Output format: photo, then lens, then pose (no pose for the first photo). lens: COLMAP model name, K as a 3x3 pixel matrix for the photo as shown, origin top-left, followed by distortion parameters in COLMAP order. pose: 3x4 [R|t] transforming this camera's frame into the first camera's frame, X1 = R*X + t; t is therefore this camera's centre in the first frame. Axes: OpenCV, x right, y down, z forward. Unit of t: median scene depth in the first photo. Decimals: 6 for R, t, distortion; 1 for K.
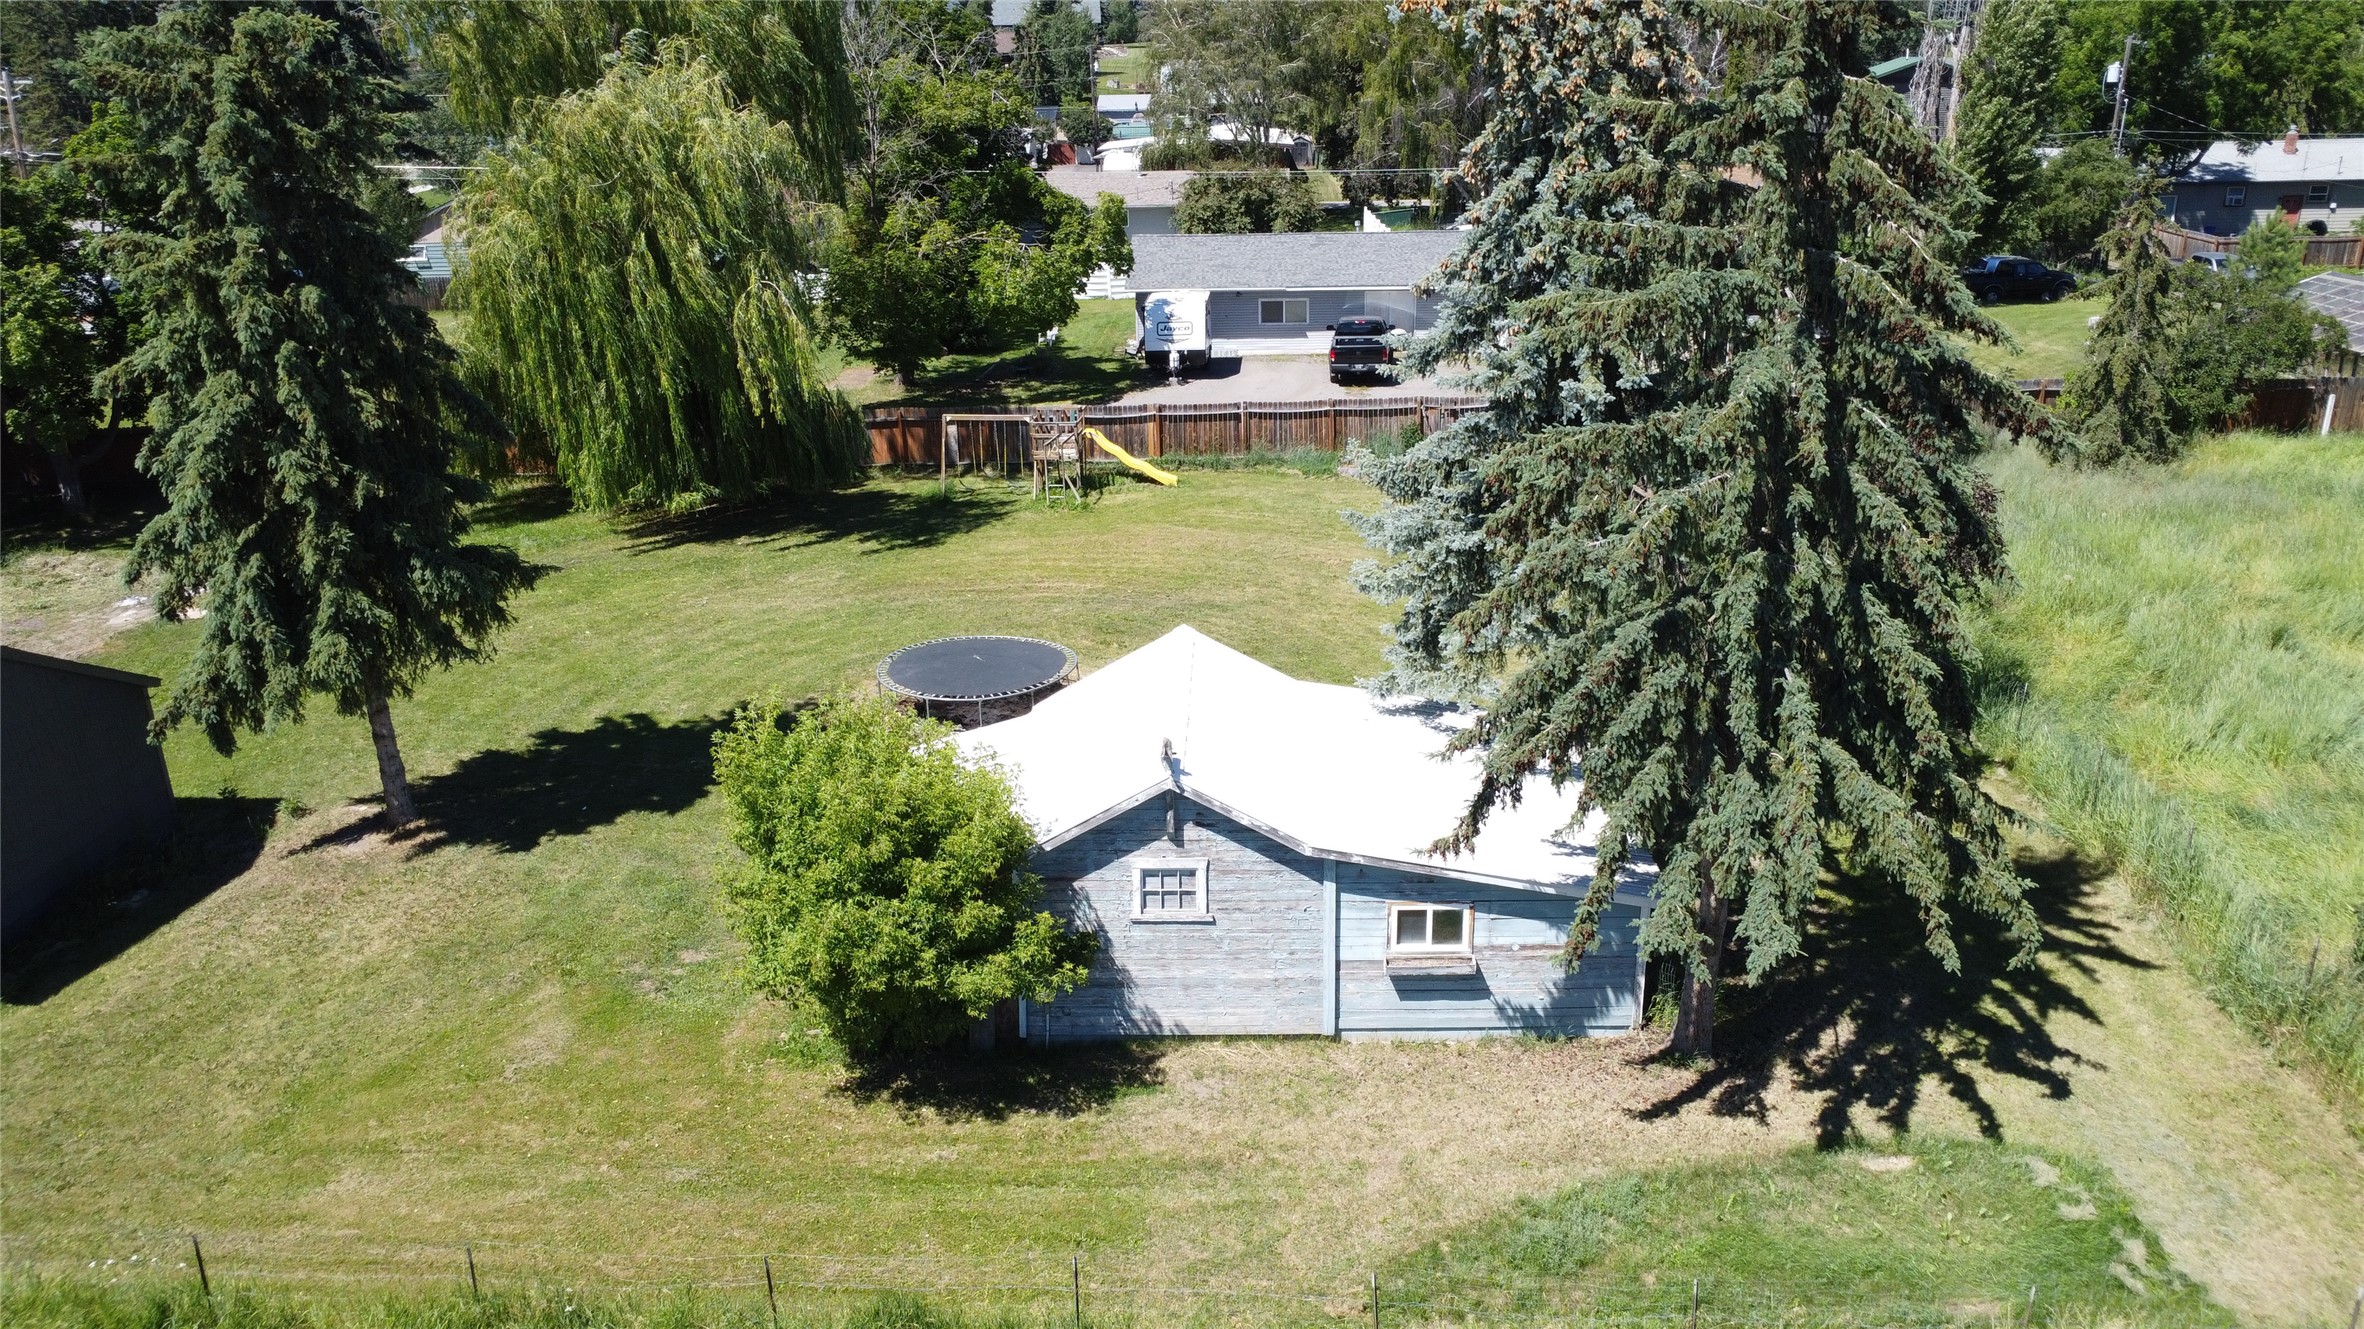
lens RADIAL K [[1715.4, 0, 1175.1], [0, 1715.4, 663.4], [0, 0, 1]] dist [-0.011377, -0.032630]
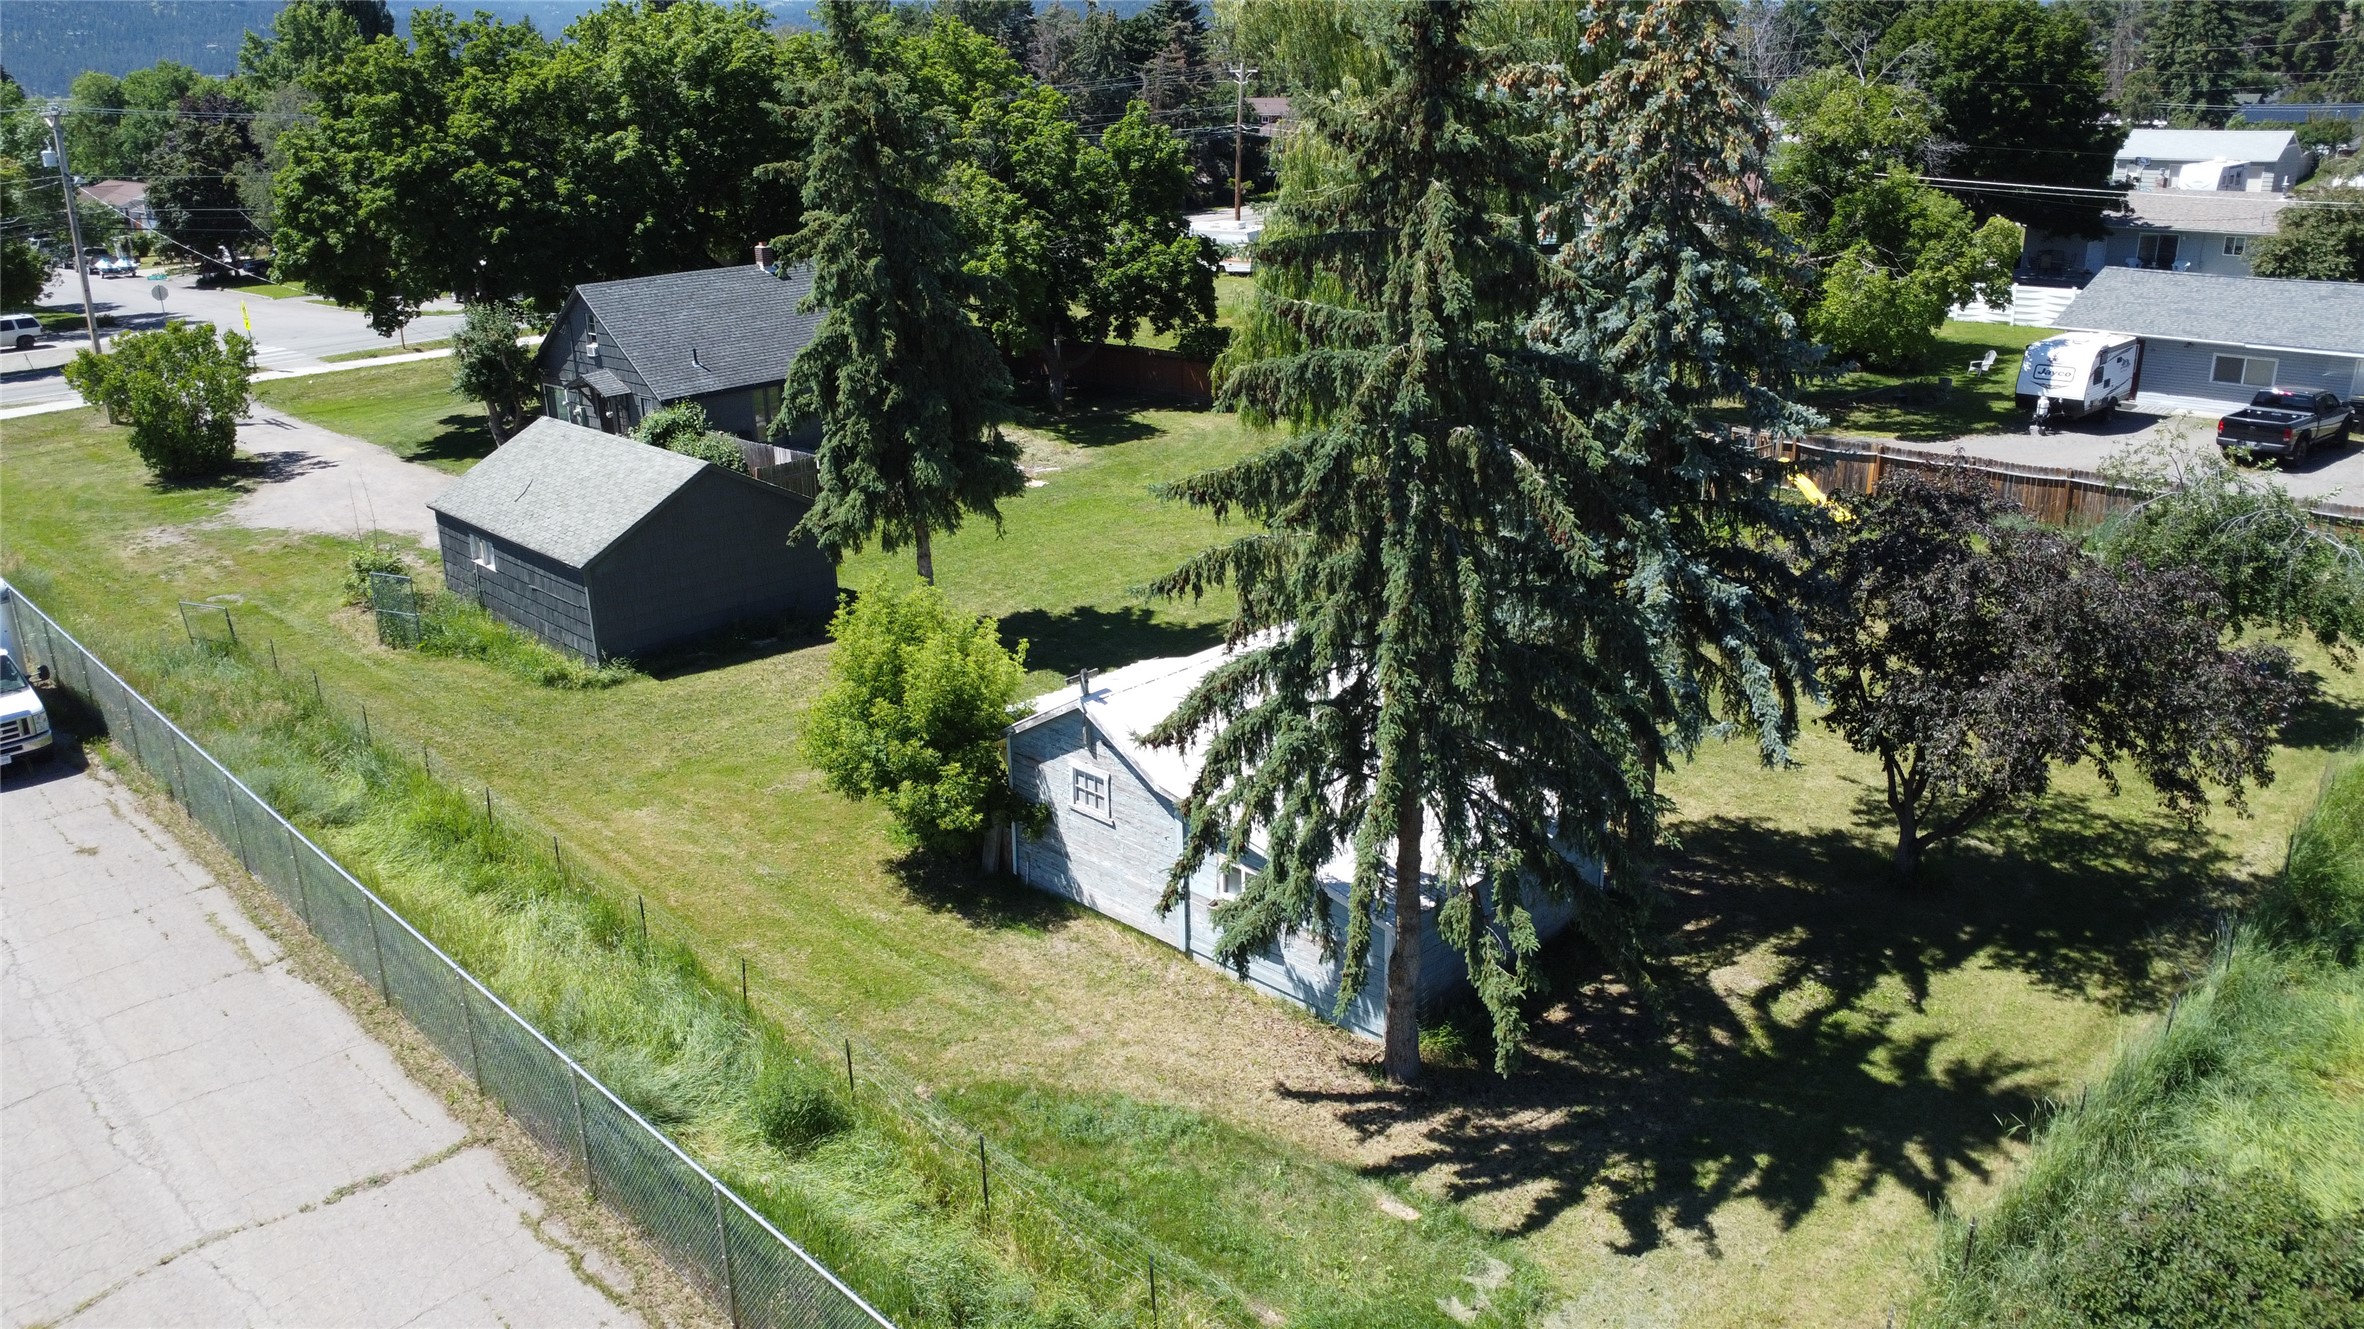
lens RADIAL K [[1715.4, 0, 1175.1], [0, 1715.4, 663.4], [0, 0, 1]] dist [-0.011377, -0.032630]
pose [[0.725059, 0.231504, -0.648610, 0.359455], [-0.221007, 0.970211, 0.099234, -0.041926], [0.652262, 0.071397, 0.754624, 0.035718]]
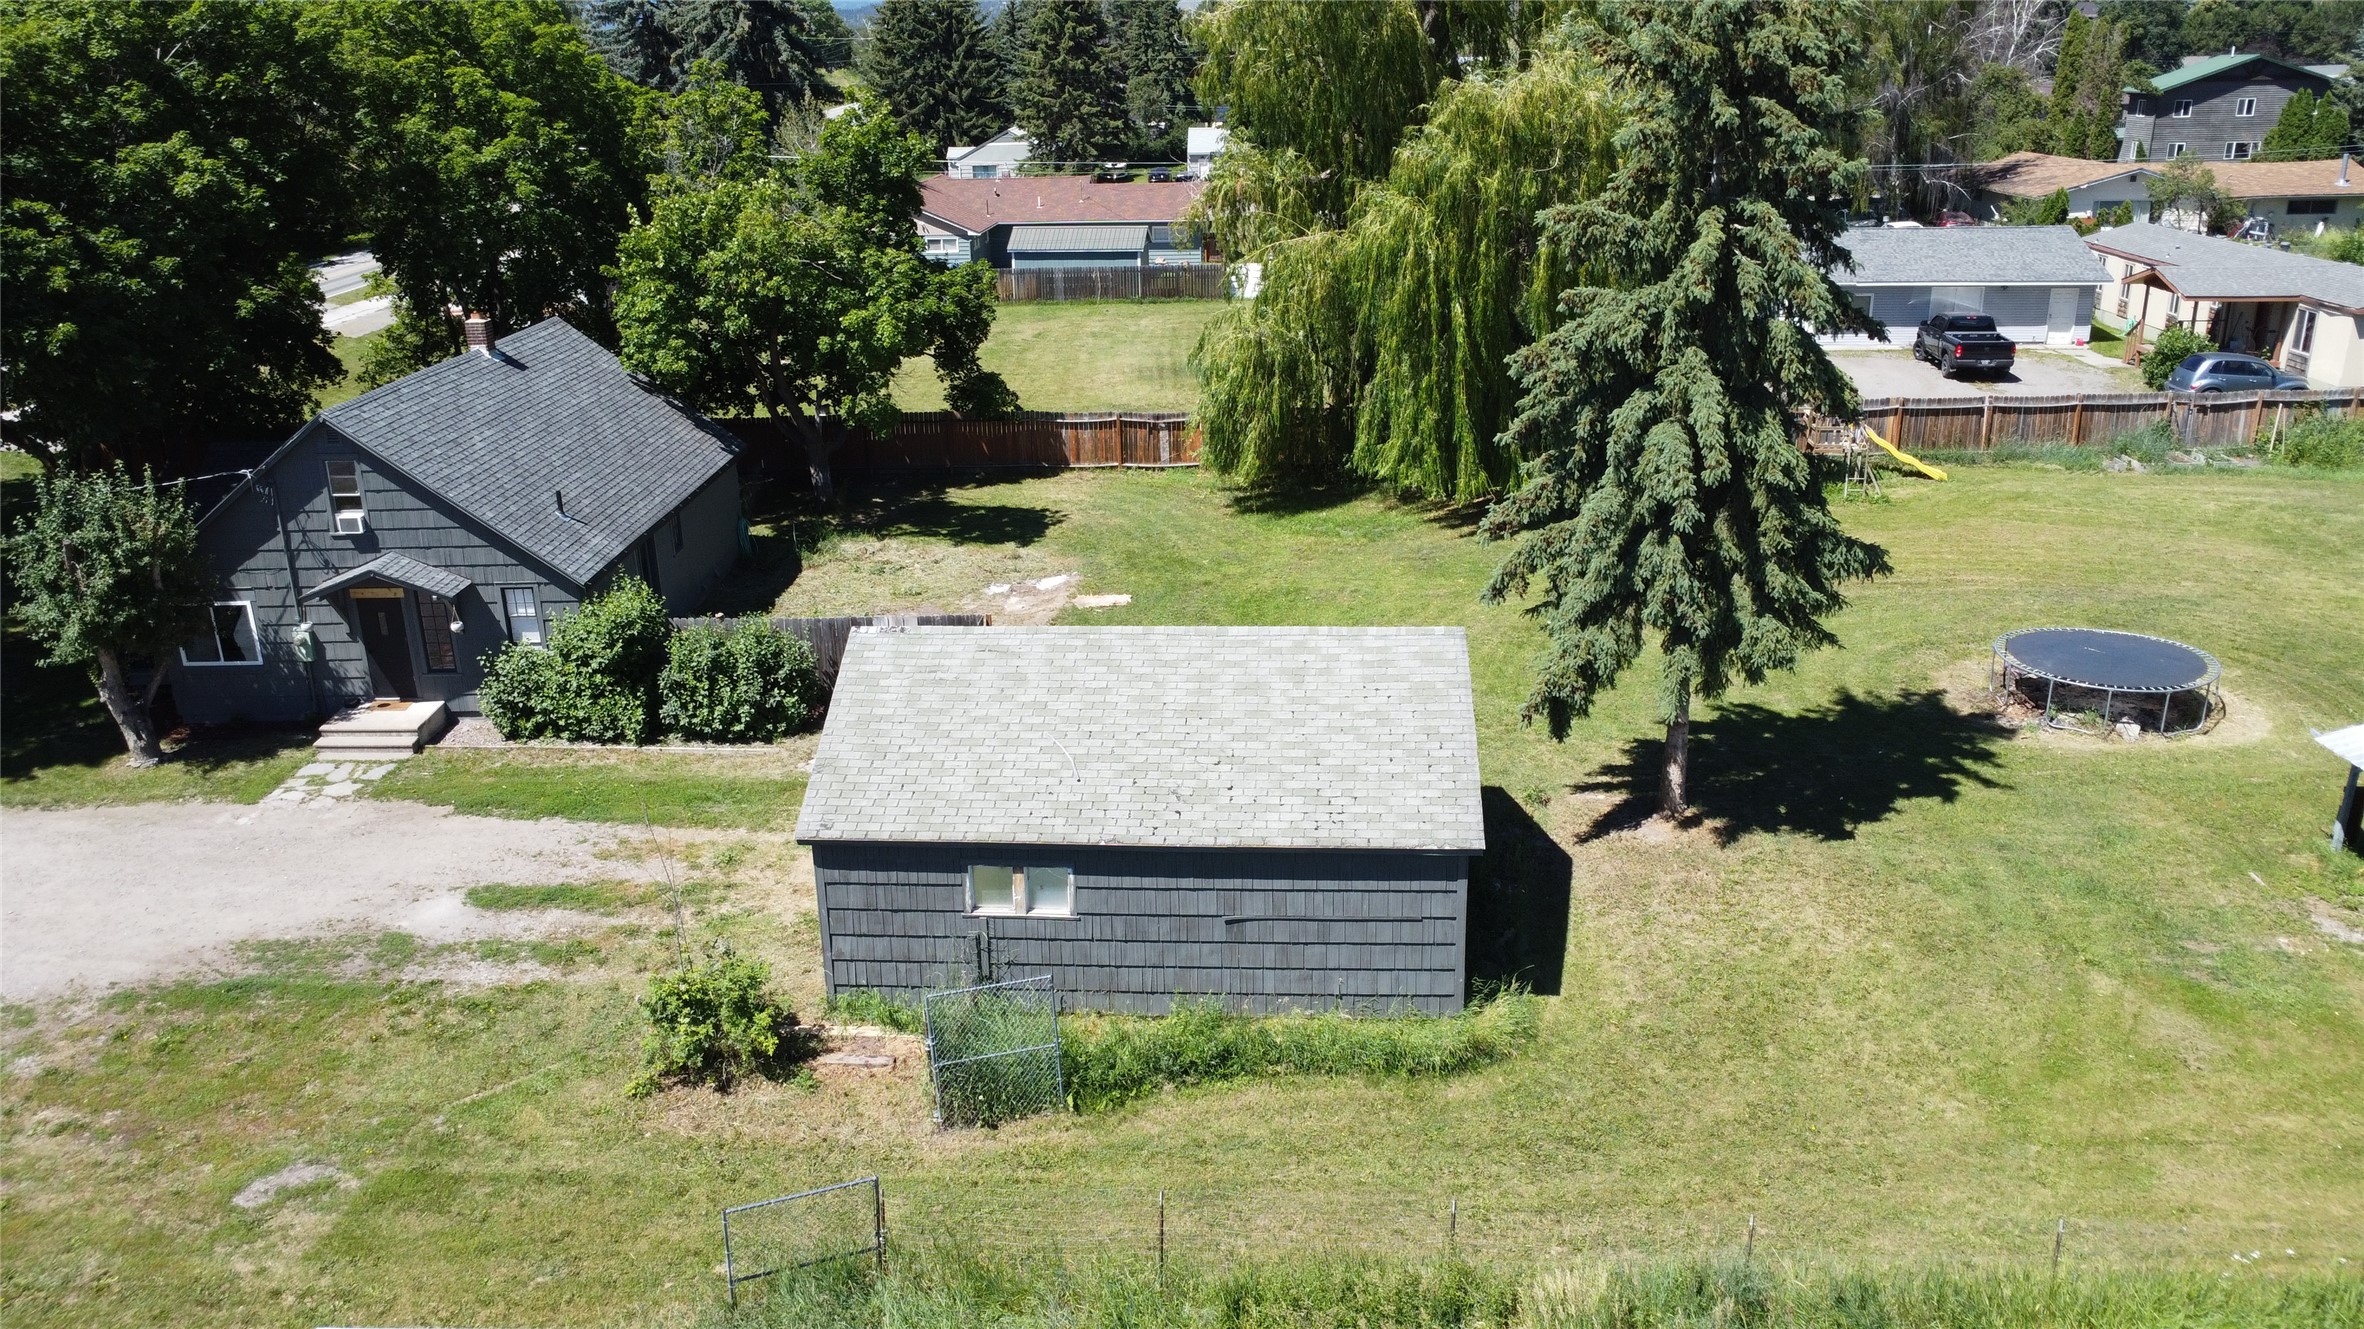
lens RADIAL K [[1715.4, 0, 1175.1], [0, 1715.4, 663.4], [0, 0, 1]] dist [-0.011377, -0.032630]
pose [[0.999481, 0.007764, -0.031275, -0.407878], [-0.007801, 0.999969, -0.001039, 0.006620], [0.031266, 0.001282, 0.999510, 0.001391]]
